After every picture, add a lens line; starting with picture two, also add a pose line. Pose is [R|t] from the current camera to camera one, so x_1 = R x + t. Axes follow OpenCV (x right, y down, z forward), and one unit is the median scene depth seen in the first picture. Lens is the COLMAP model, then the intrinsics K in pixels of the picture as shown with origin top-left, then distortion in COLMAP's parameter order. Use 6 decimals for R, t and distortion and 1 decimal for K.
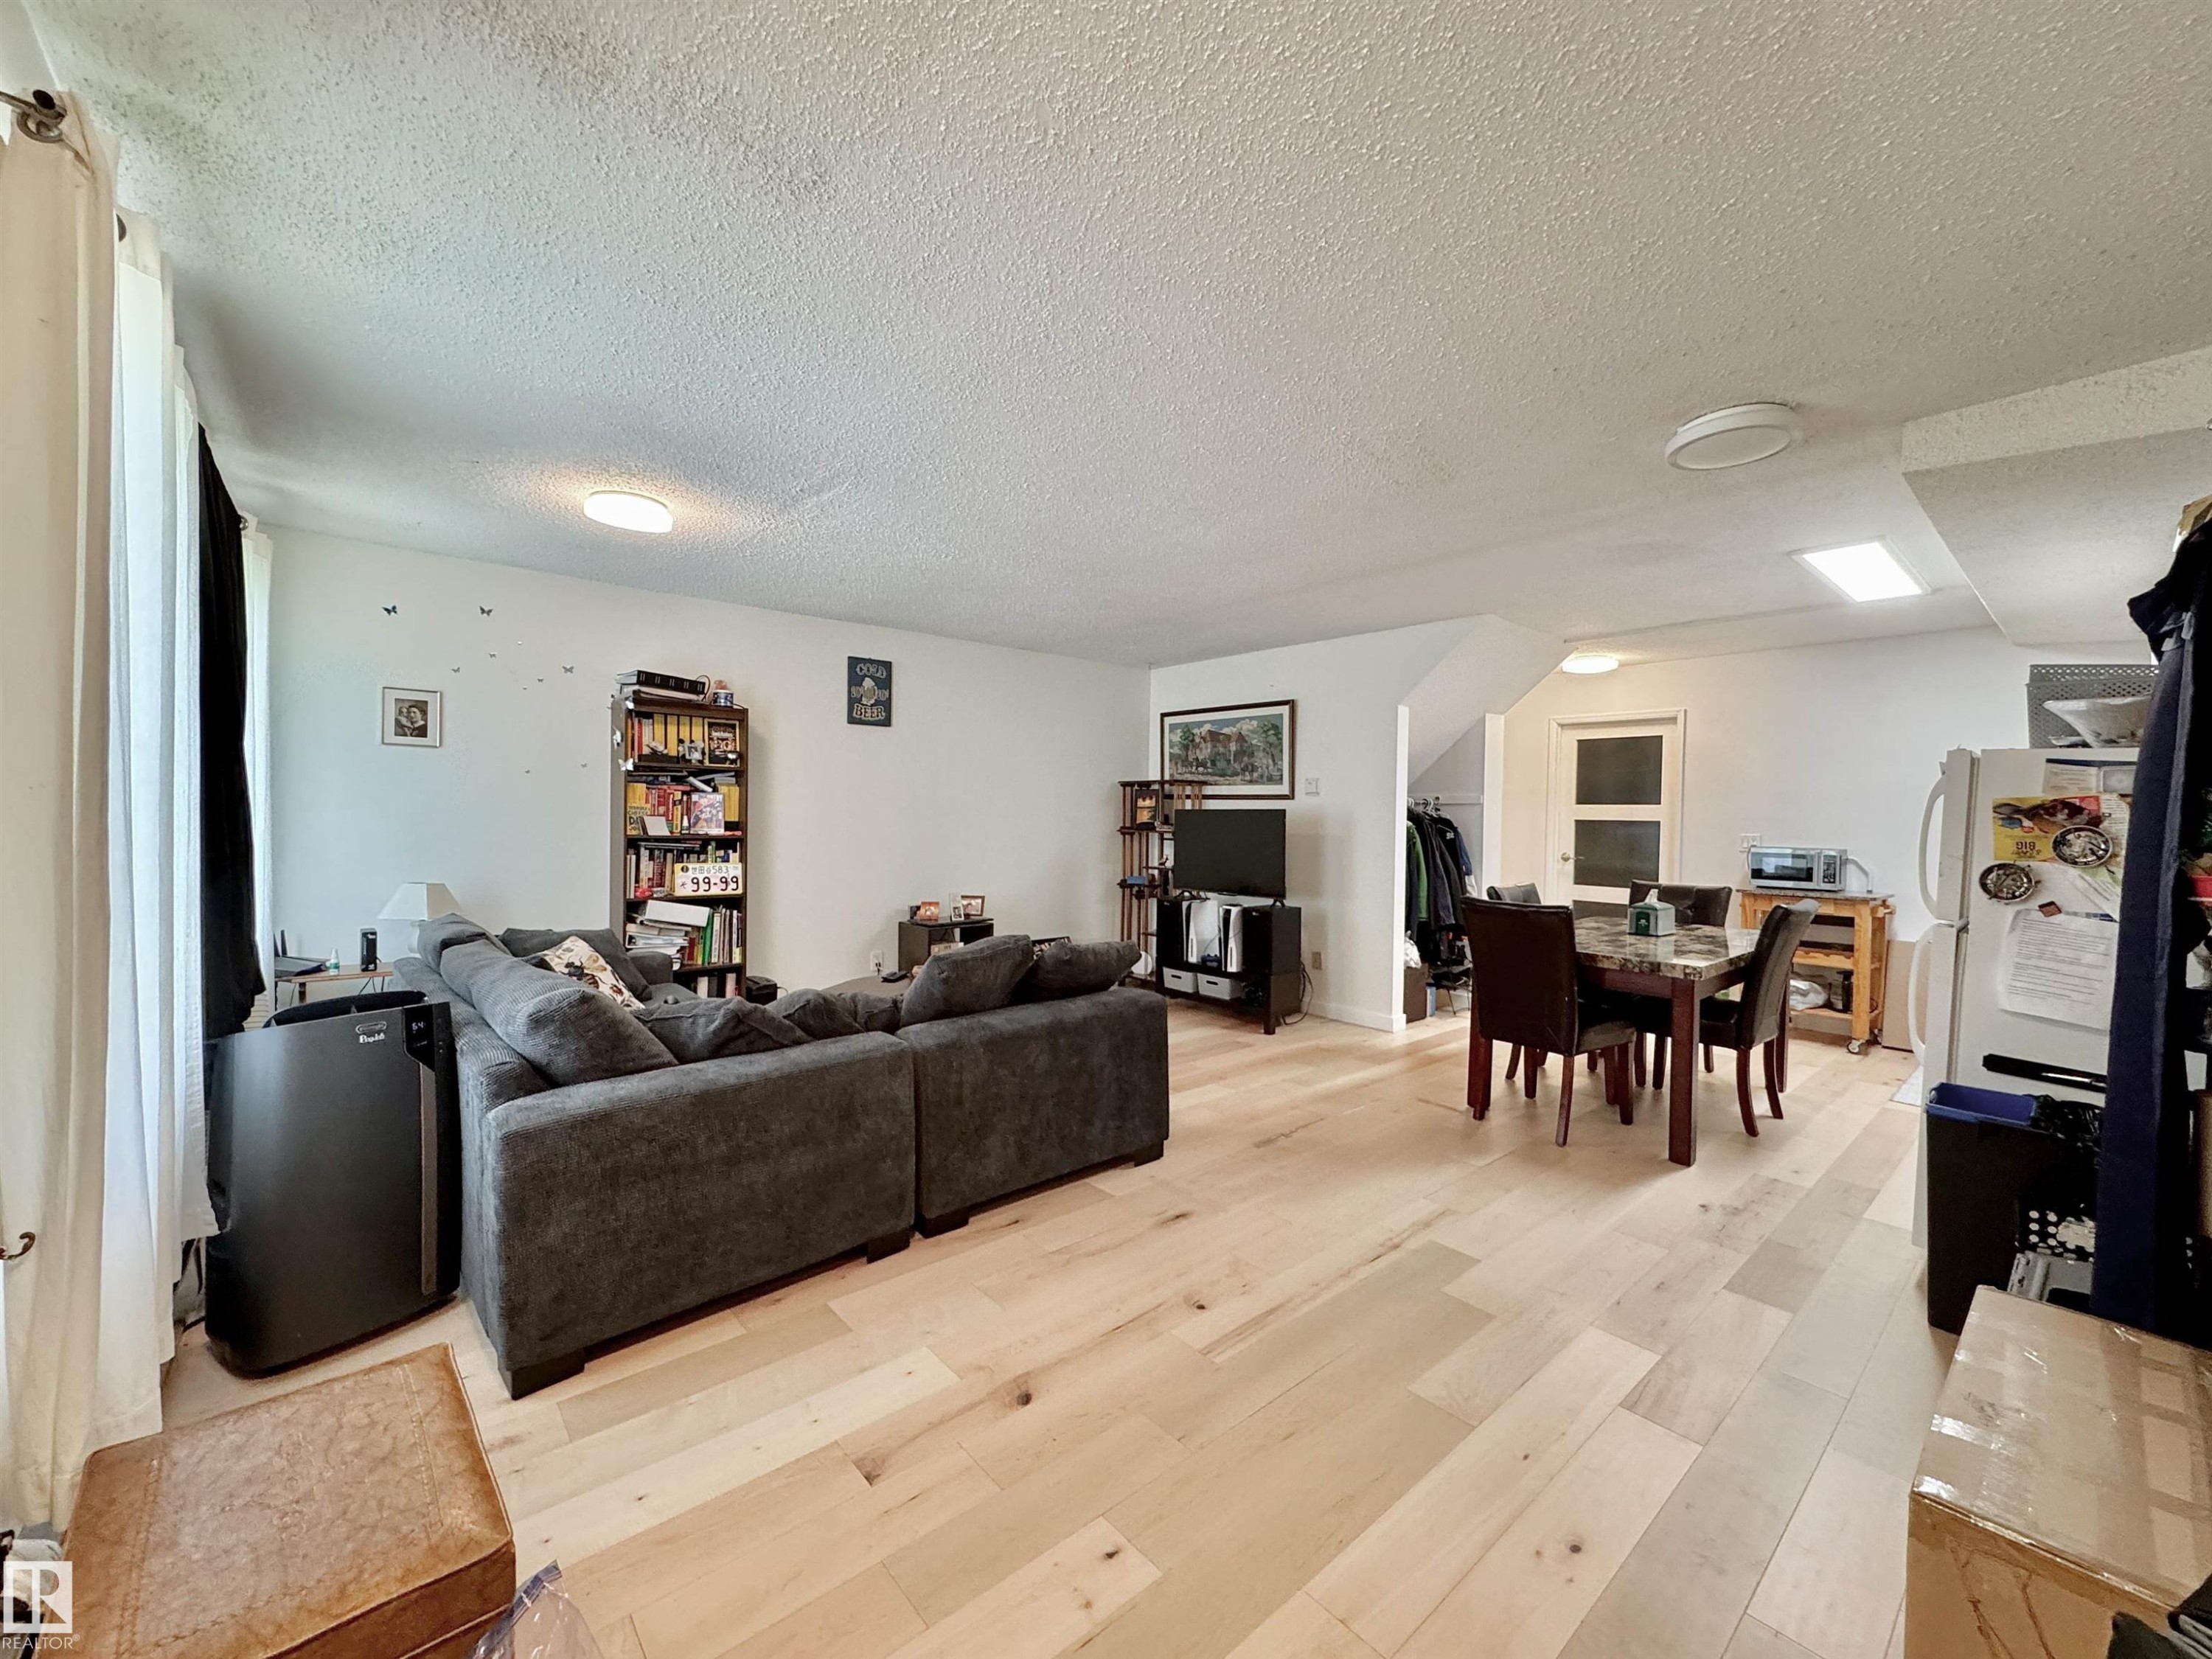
lens RADIAL K [[883.1, 0, 1102.7], [0, 883.1, 829.1], [0, 0, 1]] dist [-0.003565, 0.001201]
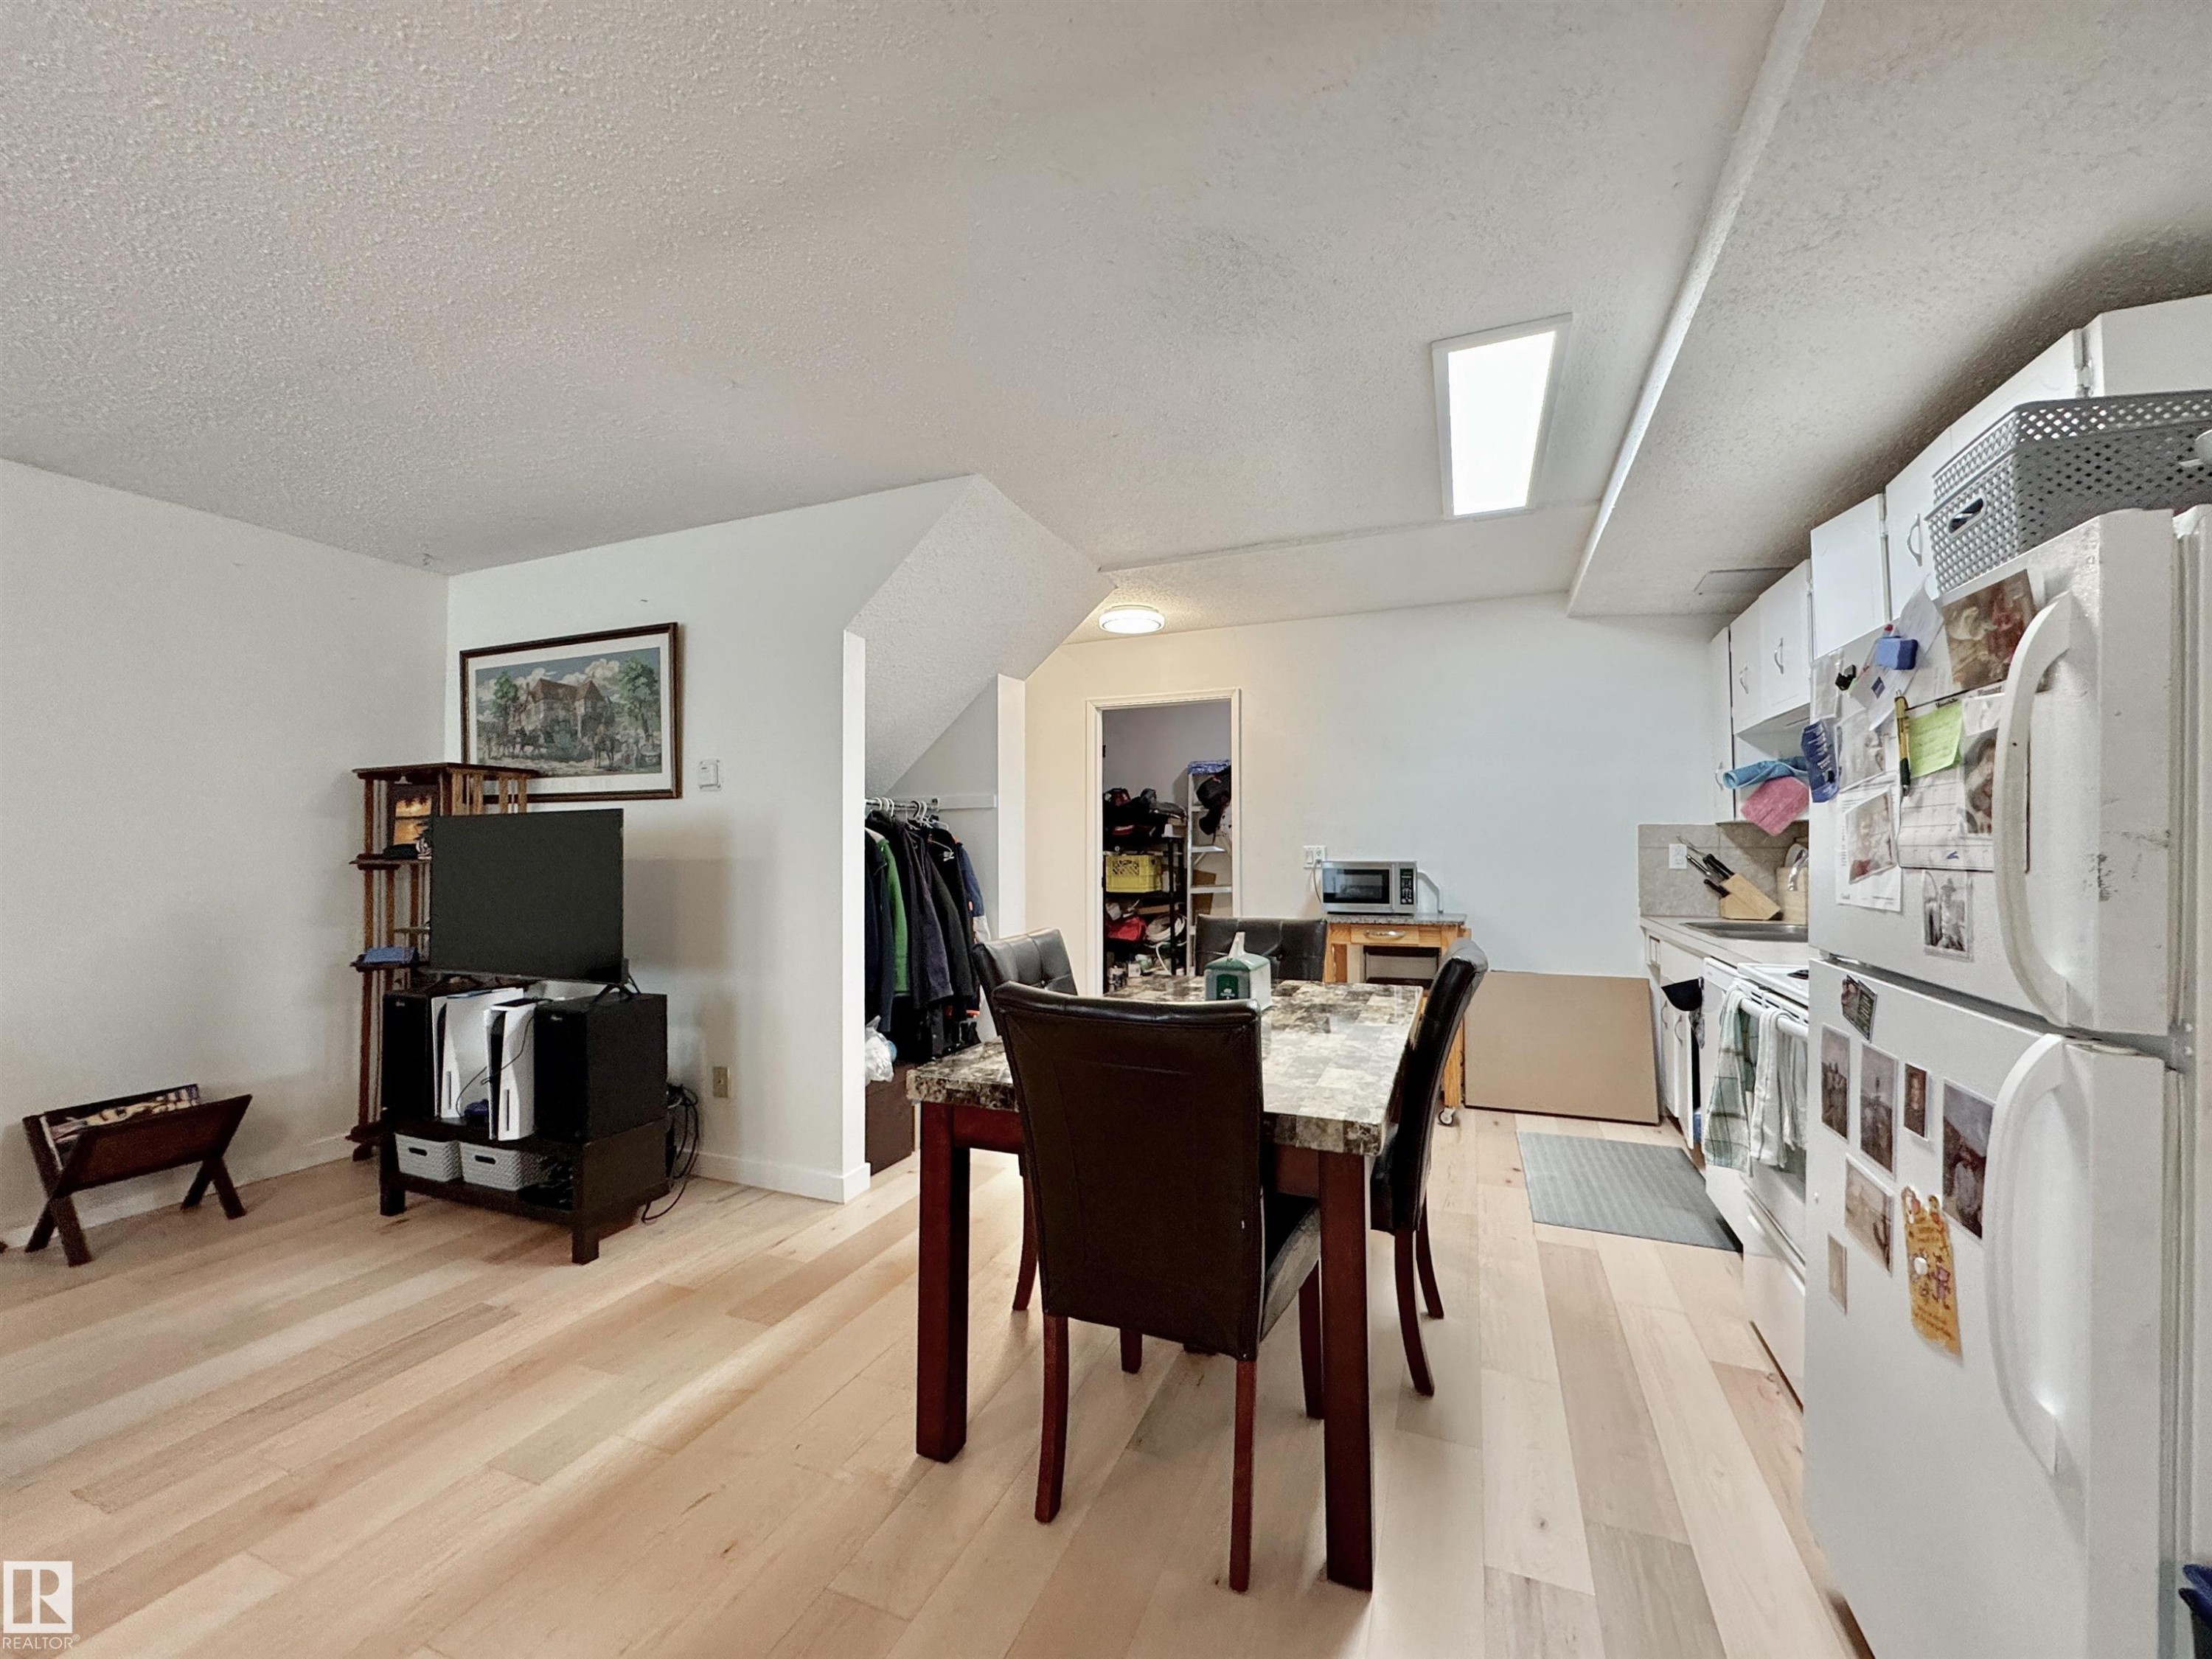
lens RADIAL K [[883.1, 0, 1105.0], [0, 883.1, 830.5], [0, 0, 1]] dist [-0.003565, 0.001201]
pose [[0.889439, -0.007950, 0.456984, 0.208177], [0.025225, 0.999179, -0.031714, 0.012663], [-0.456357, 0.039735, 0.888909, 0.386921]]
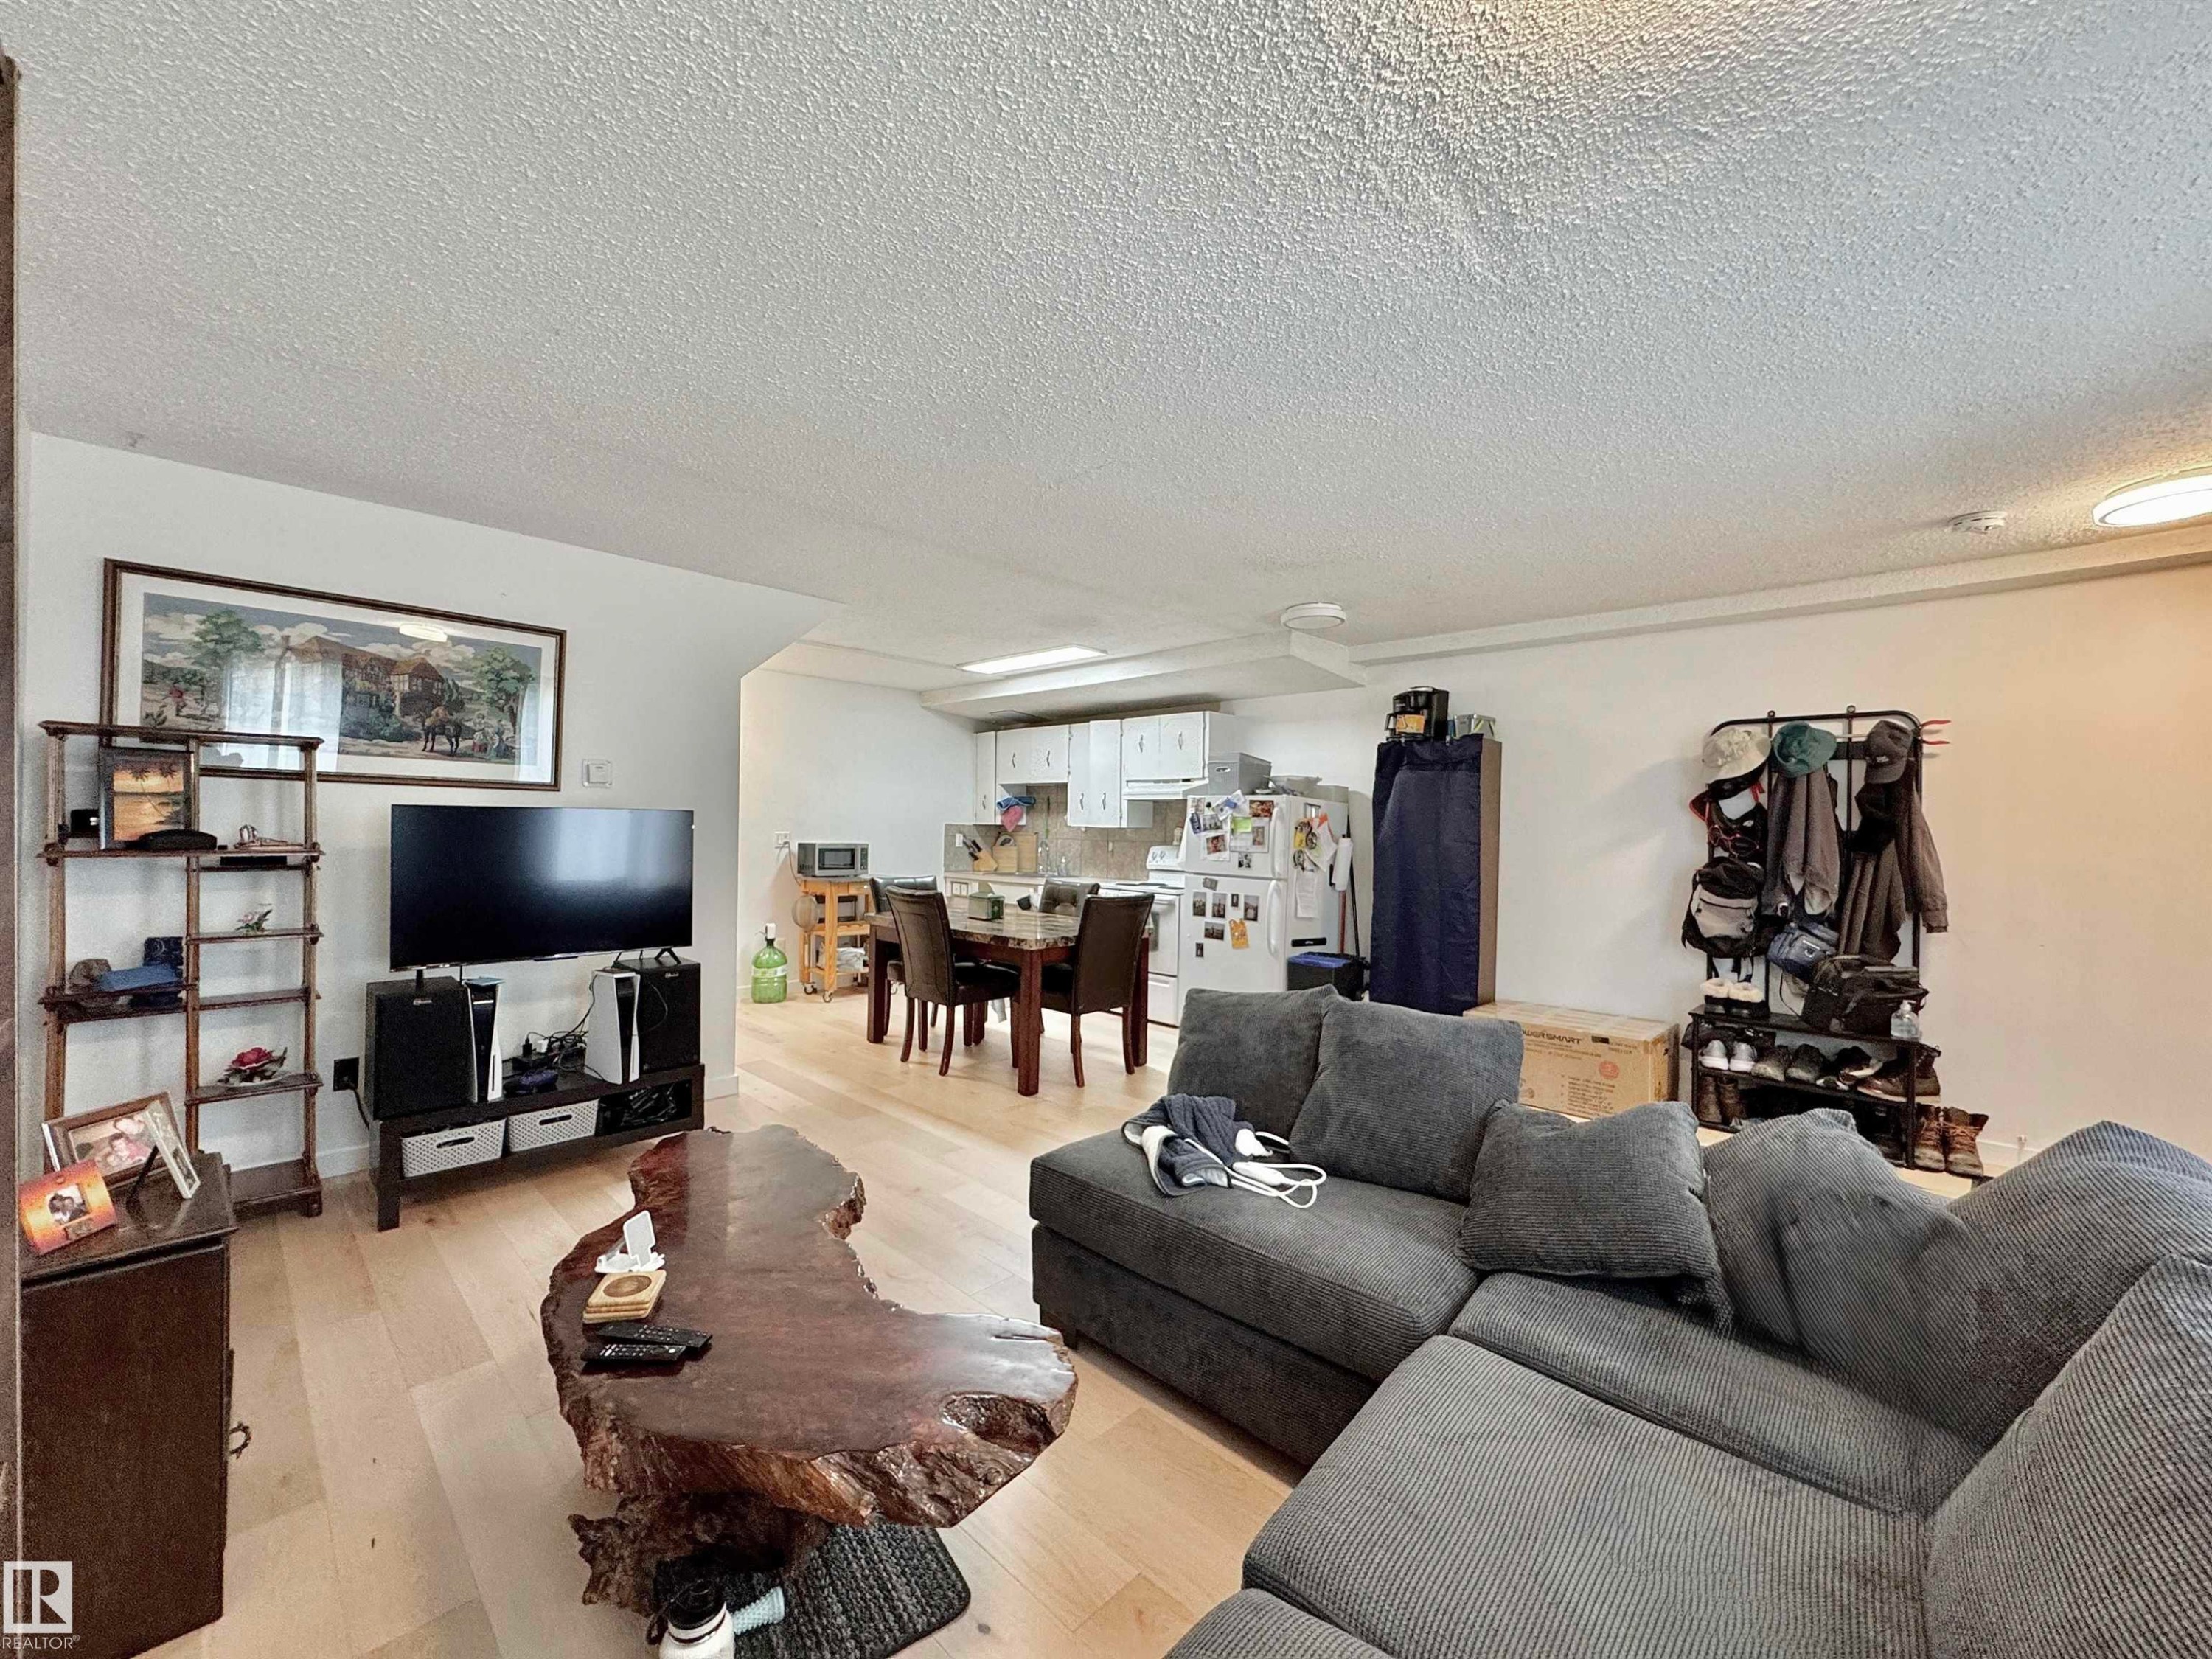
lens RADIAL K [[883.1, 0, 1107.6], [0, 883.1, 824.9], [0, 0, 1]] dist [-0.003565, 0.001201]
pose [[-0.091192, -0.013130, 0.995747, -0.456275], [-0.004206, 0.999909, 0.012800, -0.020217], [-0.995824, -0.003021, -0.091239, 0.700099]]
